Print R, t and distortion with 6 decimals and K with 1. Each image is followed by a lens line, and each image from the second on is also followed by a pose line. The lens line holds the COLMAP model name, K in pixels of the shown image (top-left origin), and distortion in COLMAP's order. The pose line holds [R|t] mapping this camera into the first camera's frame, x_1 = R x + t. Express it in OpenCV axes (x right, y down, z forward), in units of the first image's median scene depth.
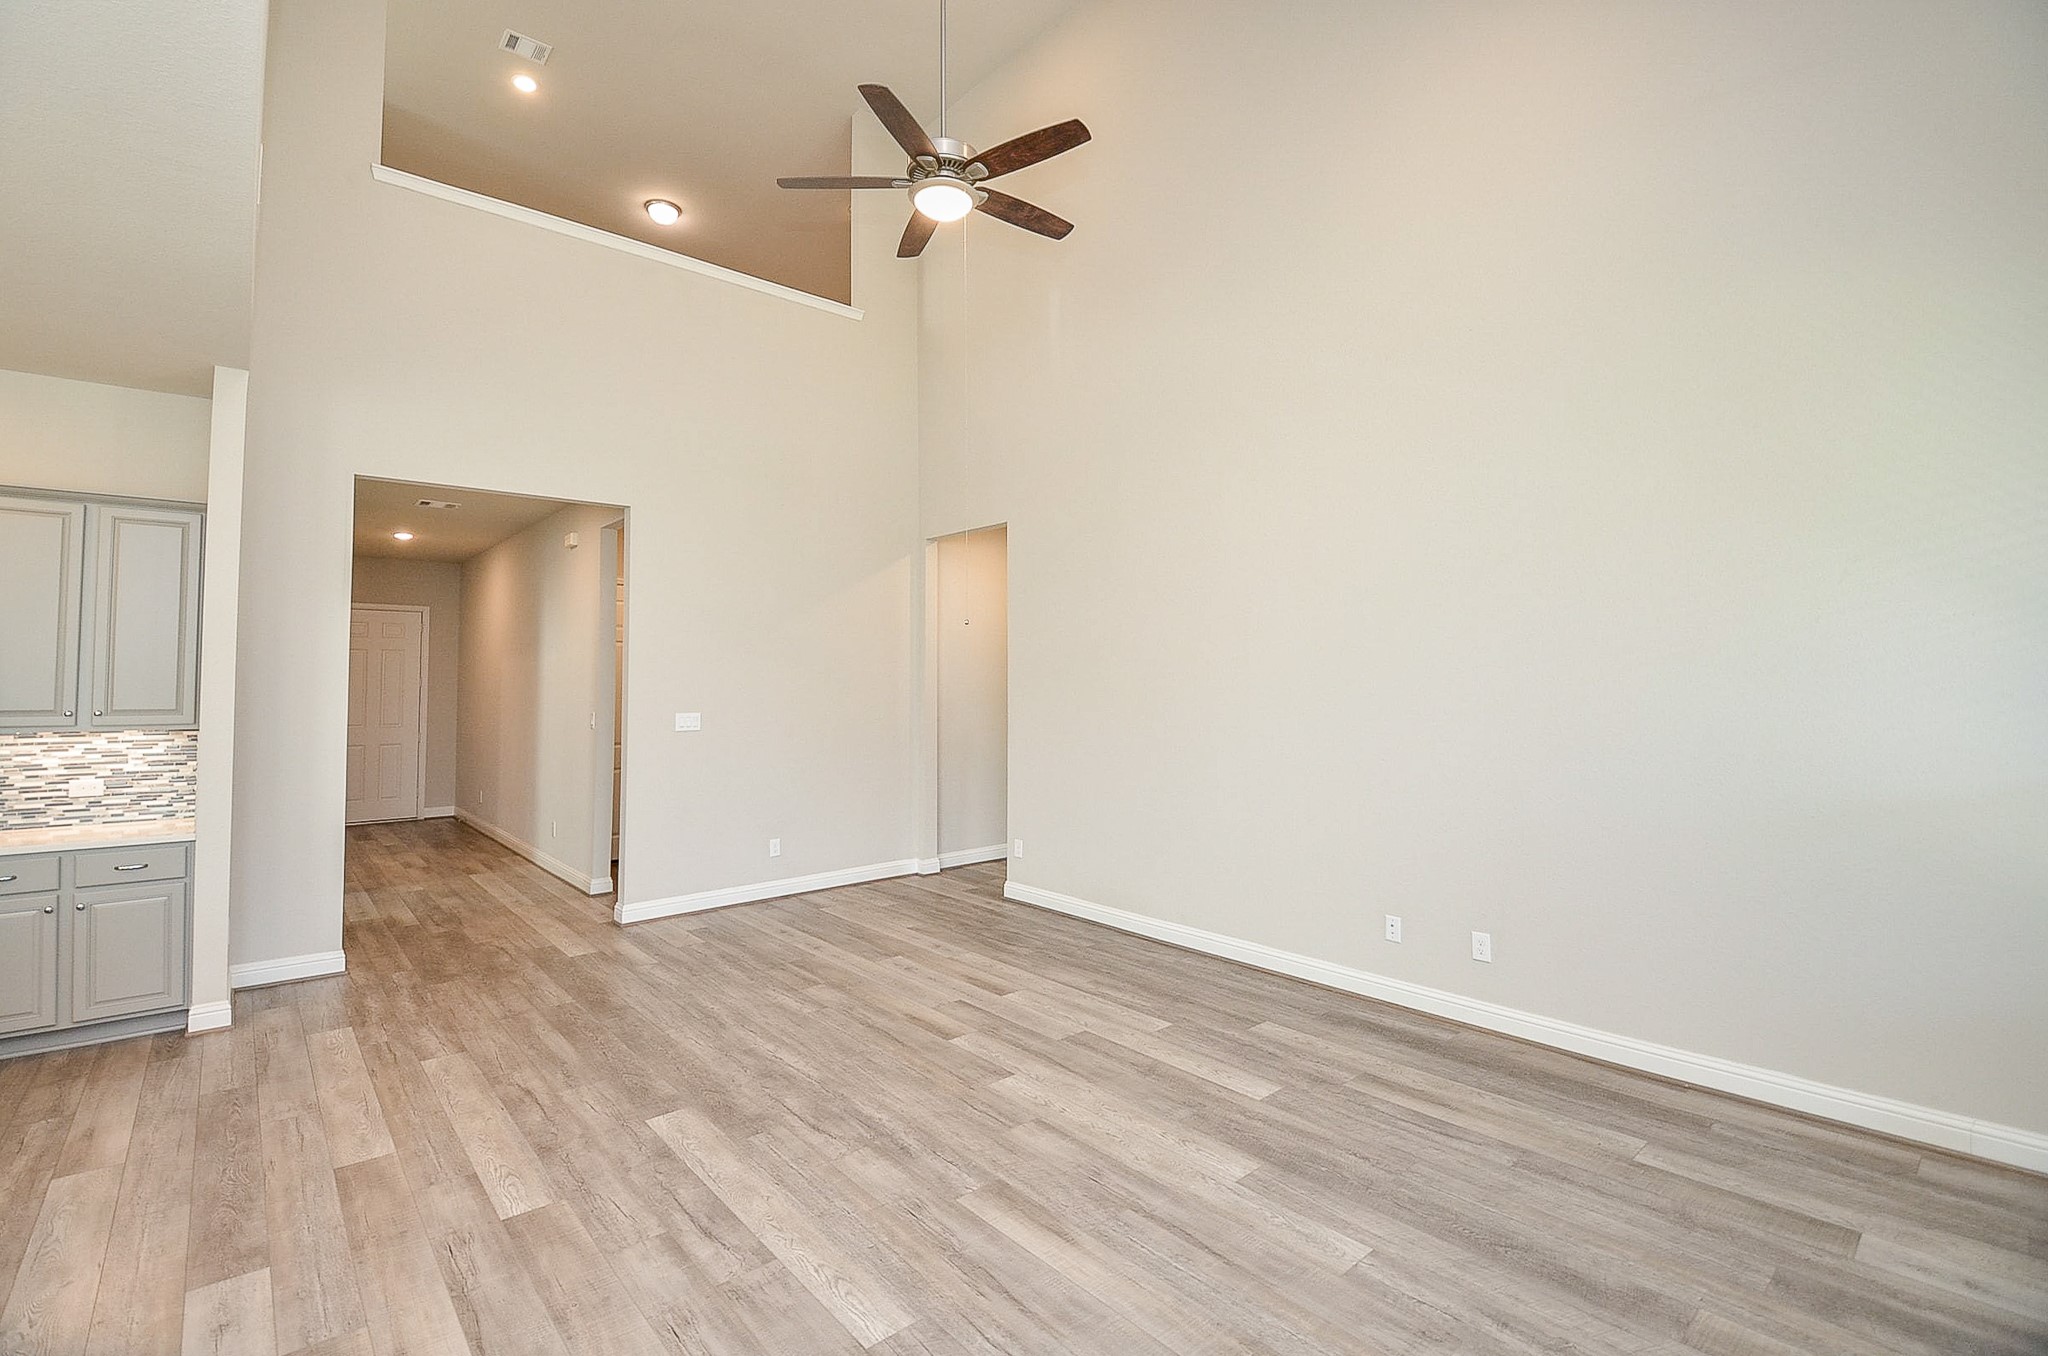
lens RADIAL K [[915.6, 0, 1006.9], [0, 915.6, 649.6], [0, 0, 1]] dist [-0.006965, -0.008346]
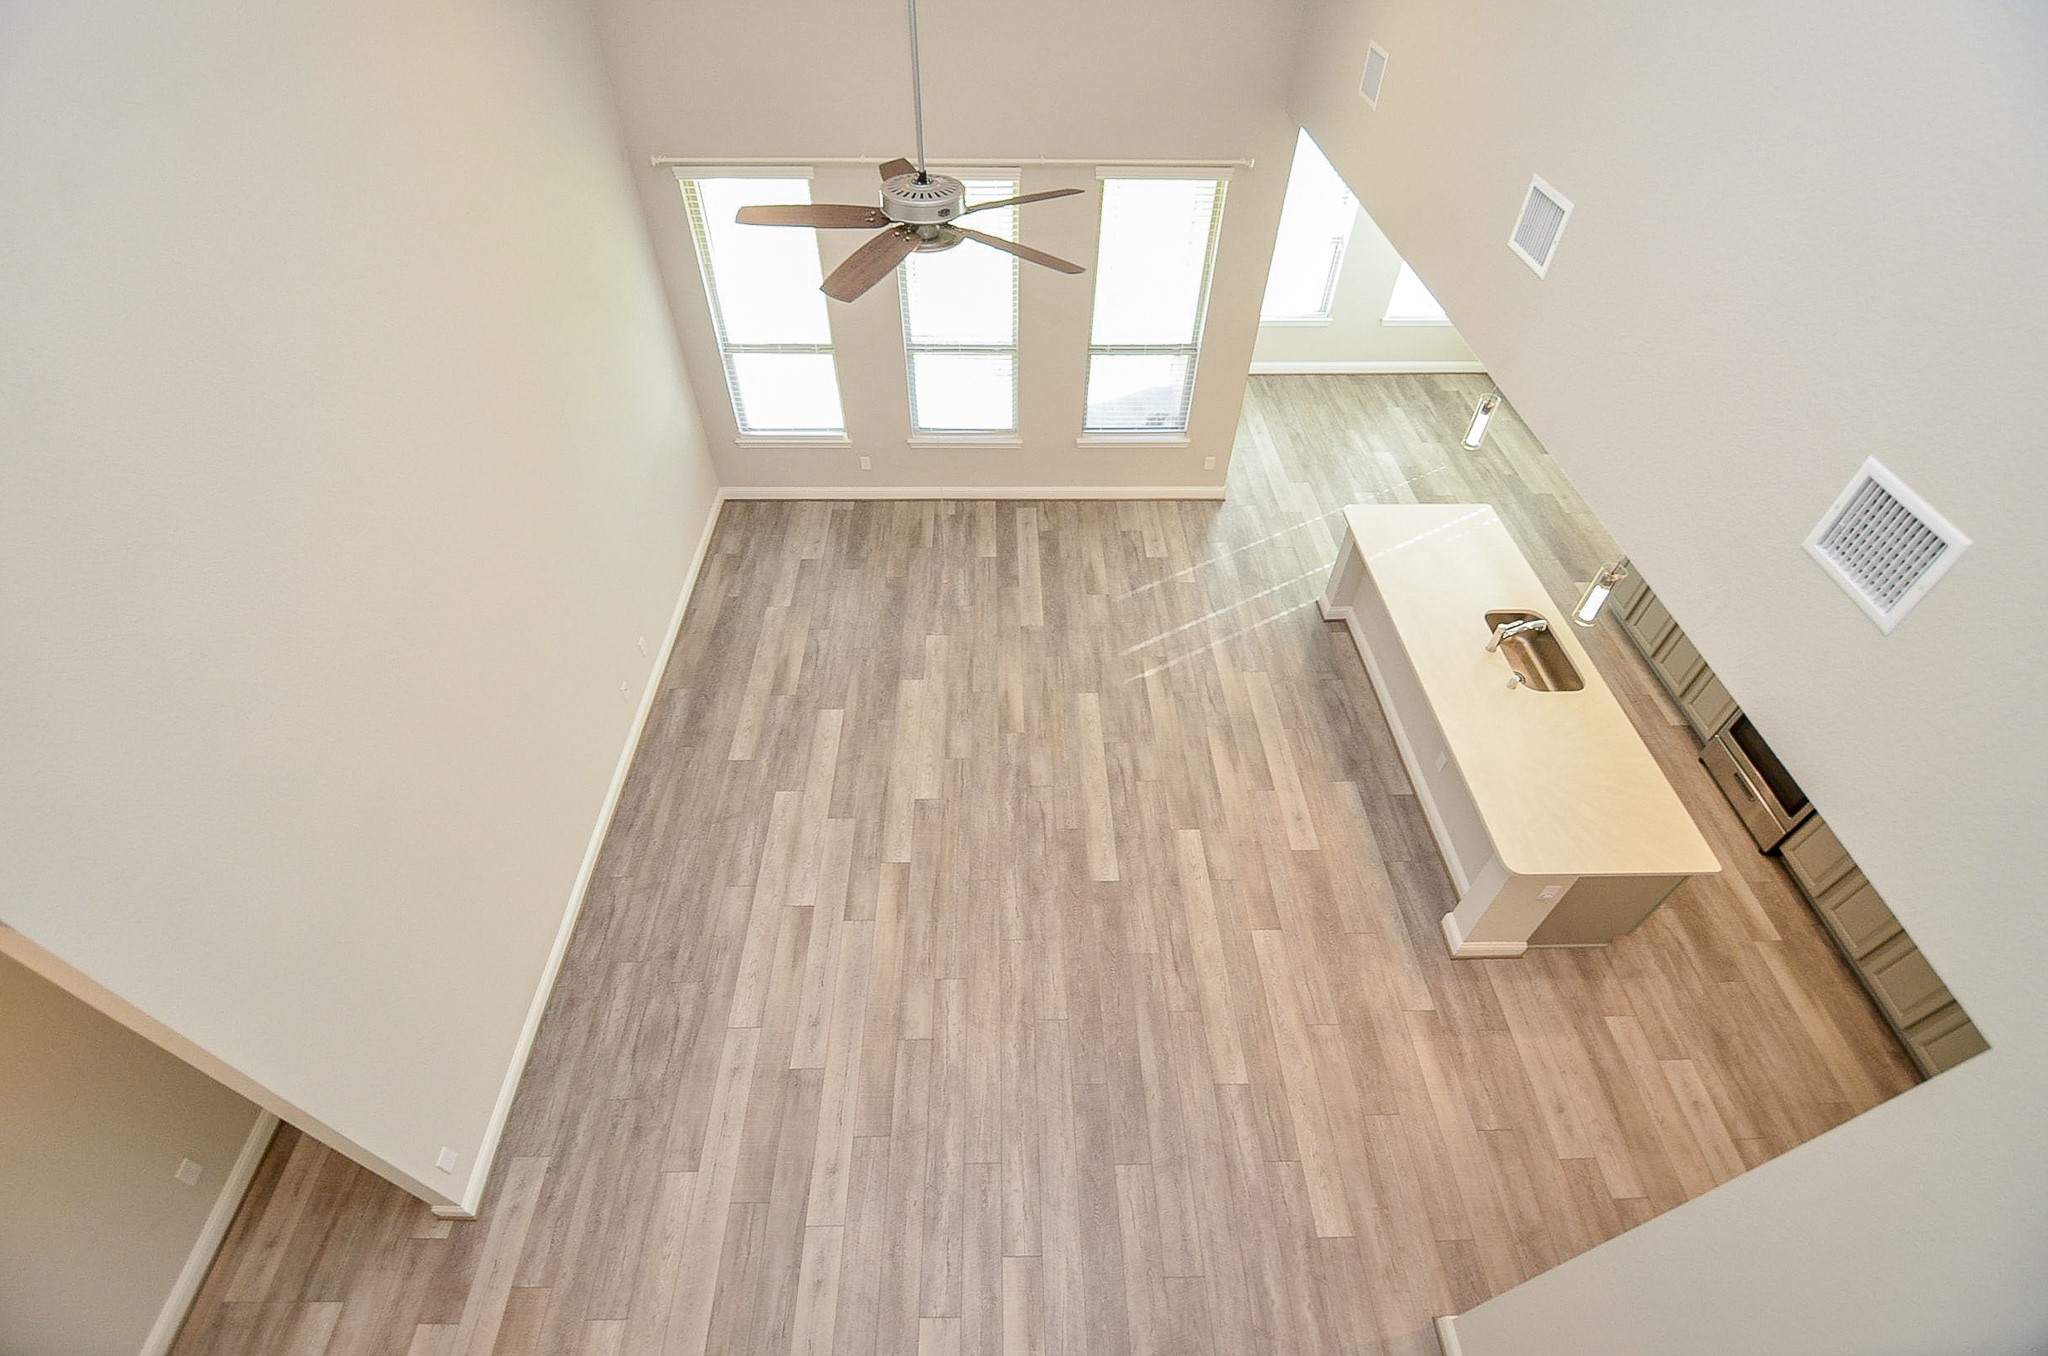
lens RADIAL K [[873.7, 0, 1020.2], [0, 873.7, 669.1], [0, 0, 1]] dist [0.003196, -0.004941]
pose [[-0.777500, -0.461877, 0.426806, -0.619235], [-0.034434, 0.708922, 0.704446, -0.709820], [-0.627940, 0.533010, -0.567091, 1.480978]]
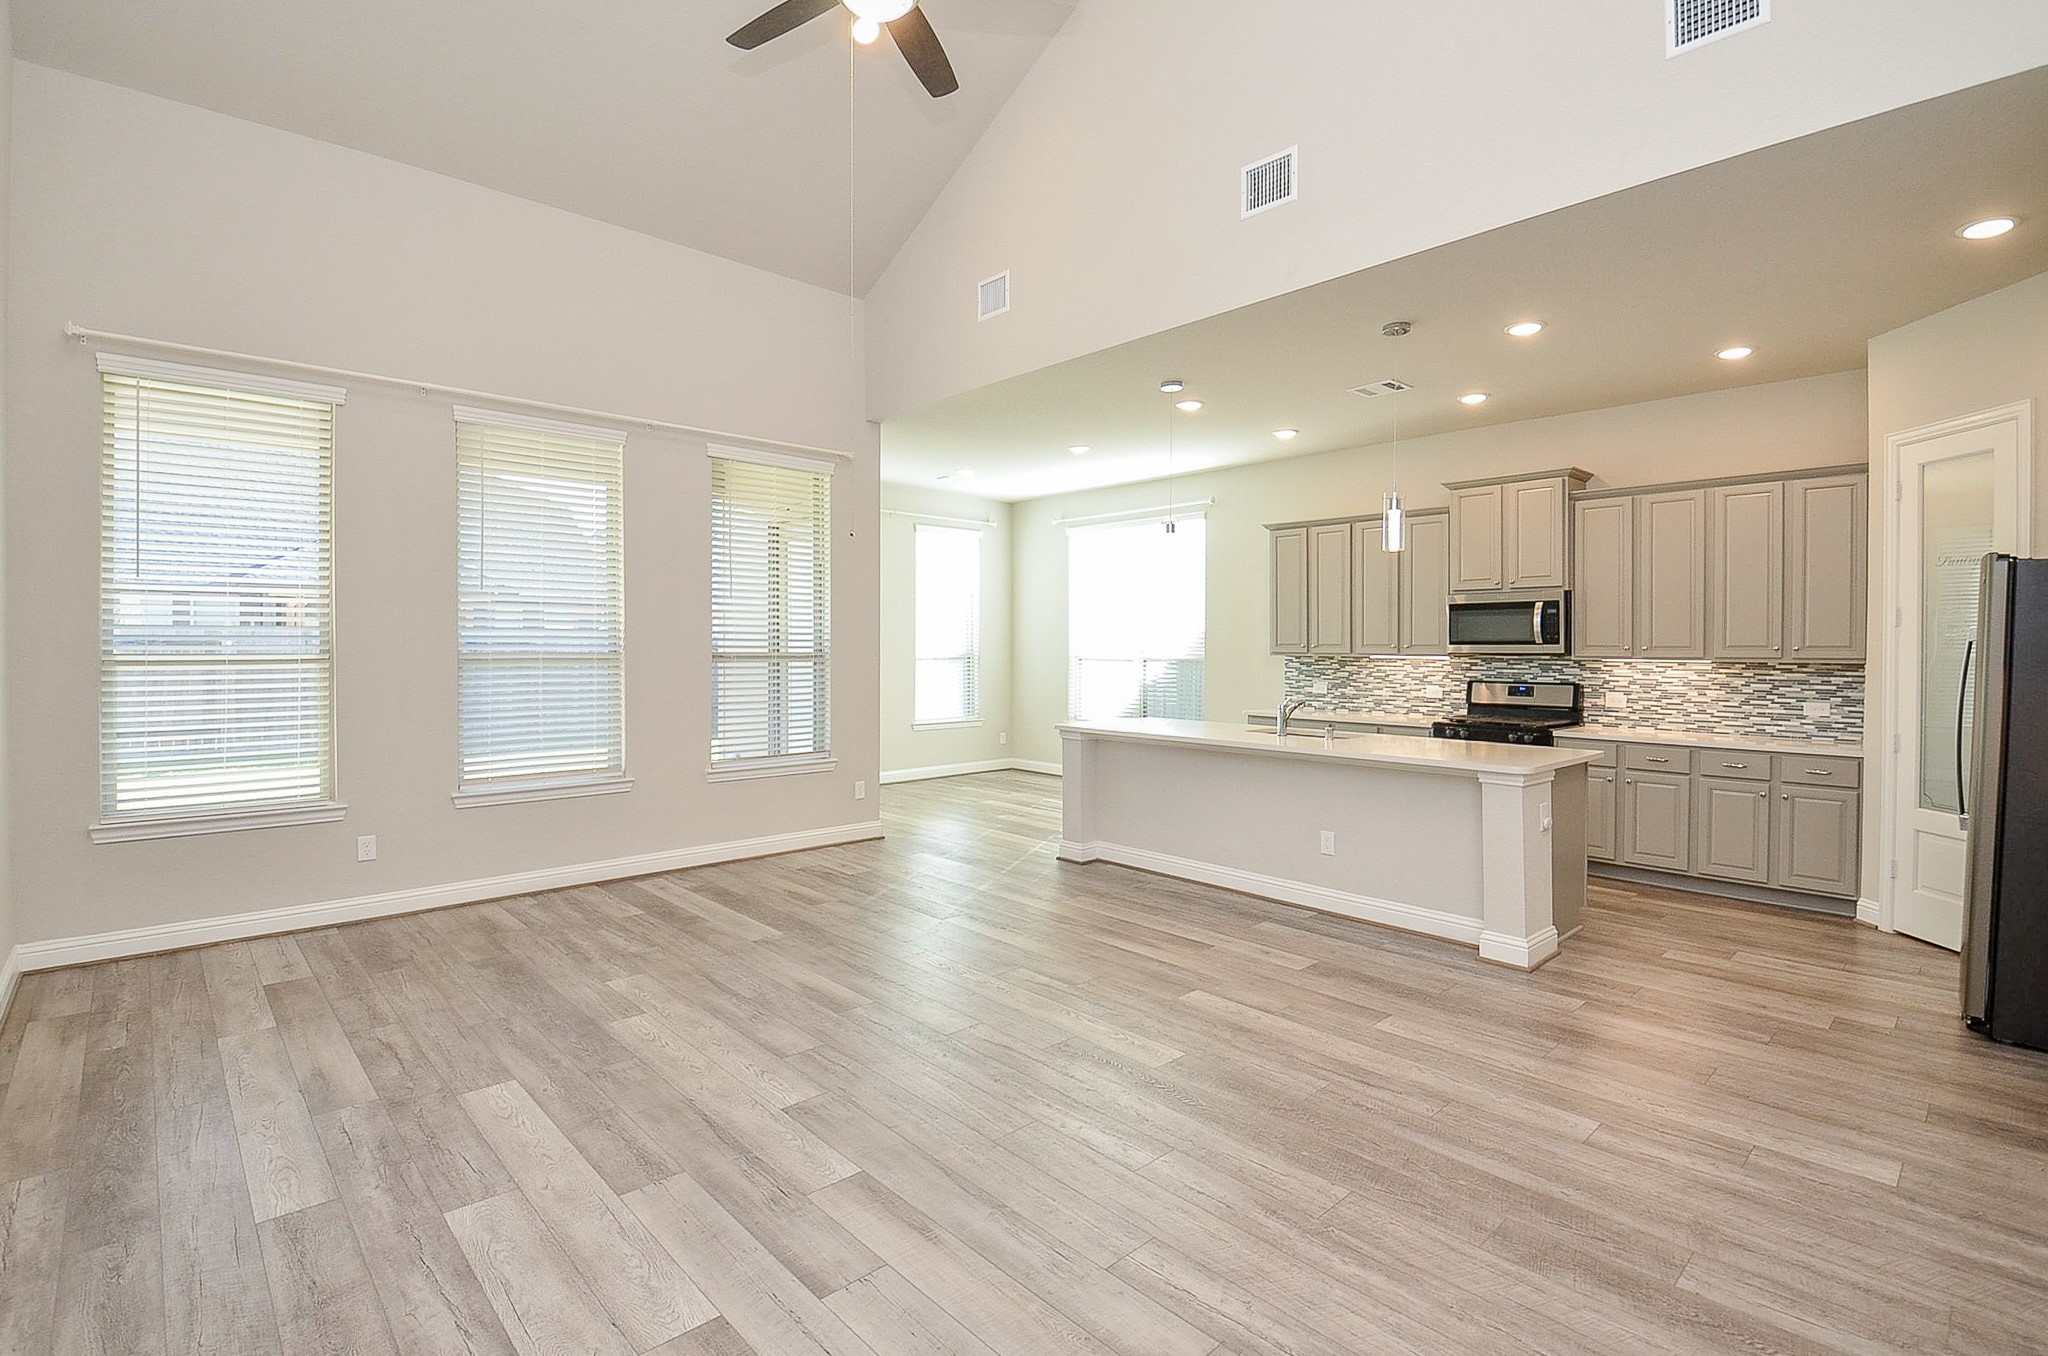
lens RADIAL K [[948.3, 0, 1032.4], [0, 948.3, 659.3], [0, 0, 1]] dist [0.001183, -0.011007]
pose [[-0.998554, 0.000772, -0.053744, -0.145323], [0.001999, 0.999739, -0.022765, 0.094865], [0.053713, -0.022839, -0.998295, 1.651732]]
